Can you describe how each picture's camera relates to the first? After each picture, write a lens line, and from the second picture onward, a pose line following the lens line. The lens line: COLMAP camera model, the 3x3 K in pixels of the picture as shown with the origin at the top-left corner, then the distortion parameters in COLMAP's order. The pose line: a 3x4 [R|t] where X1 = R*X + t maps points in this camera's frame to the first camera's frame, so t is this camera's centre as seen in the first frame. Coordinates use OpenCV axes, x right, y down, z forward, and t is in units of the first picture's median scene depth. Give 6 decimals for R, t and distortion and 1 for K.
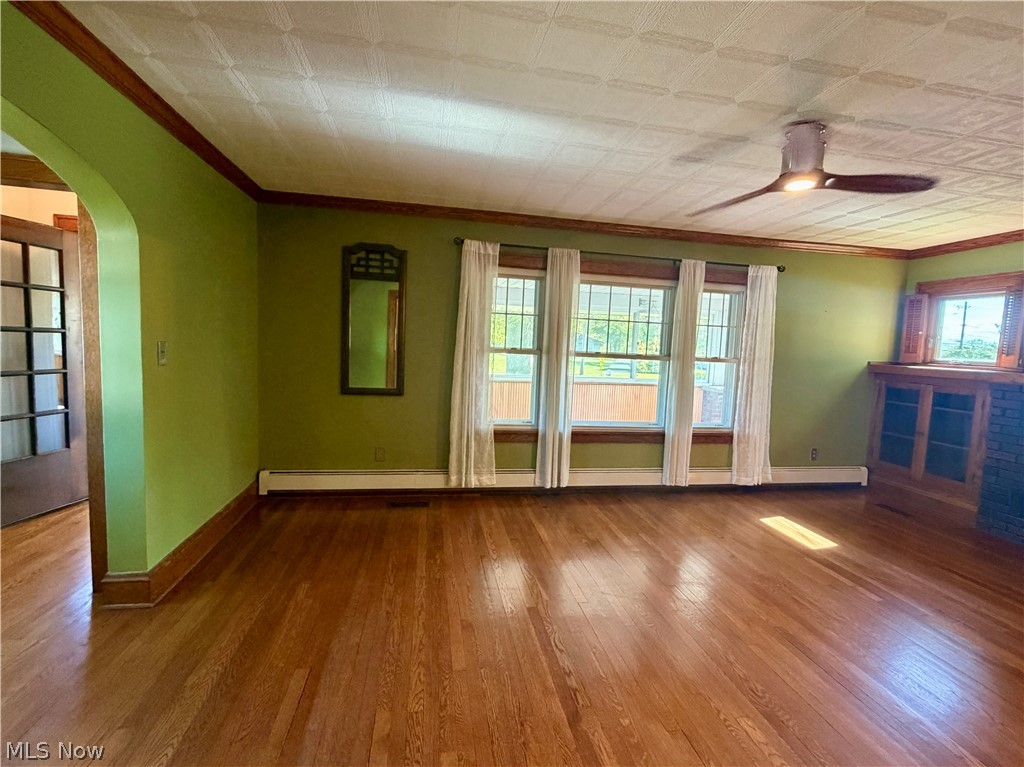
lens RADIAL K [[451.3, 0, 512.4], [0, 451.3, 380.5], [0, 0, 1]] dist [0.002629, 0.000535]
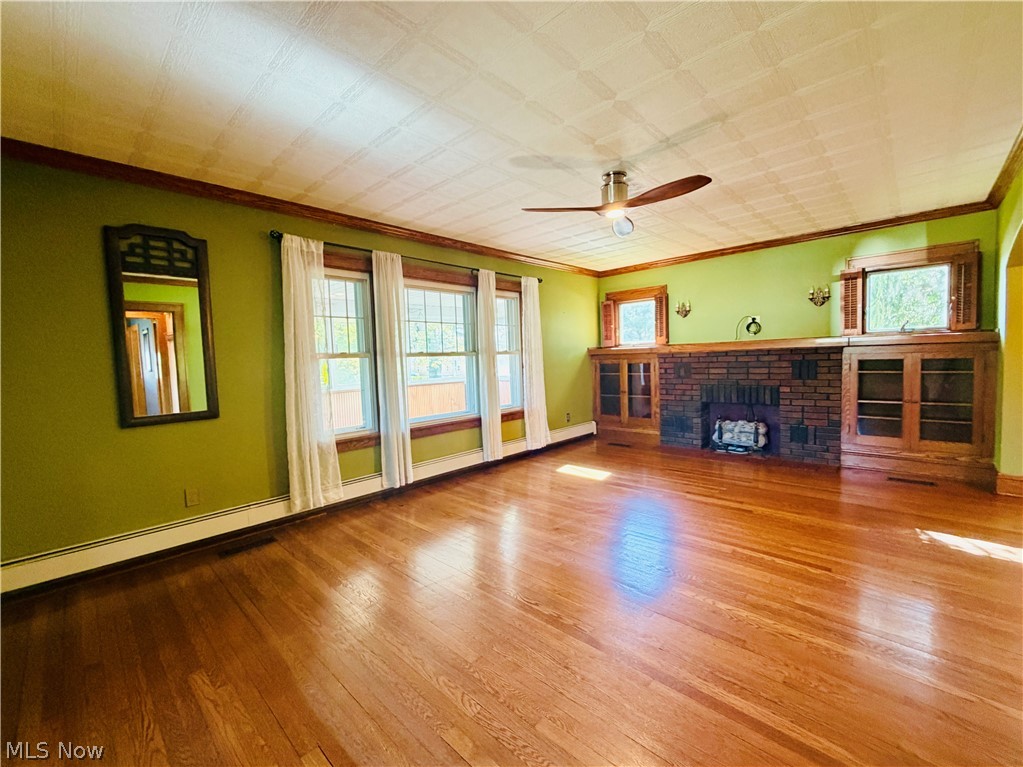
lens RADIAL K [[414.0, 0, 509.3], [0, 414.0, 382.4], [0, 0, 1]] dist [-0.000922, 0.000208]
pose [[0.816826, -0.106764, 0.566918, -0.216221], [0.114278, 0.993197, 0.022388, 0.011480], [-0.565452, 0.046499, 0.823470, 0.079721]]
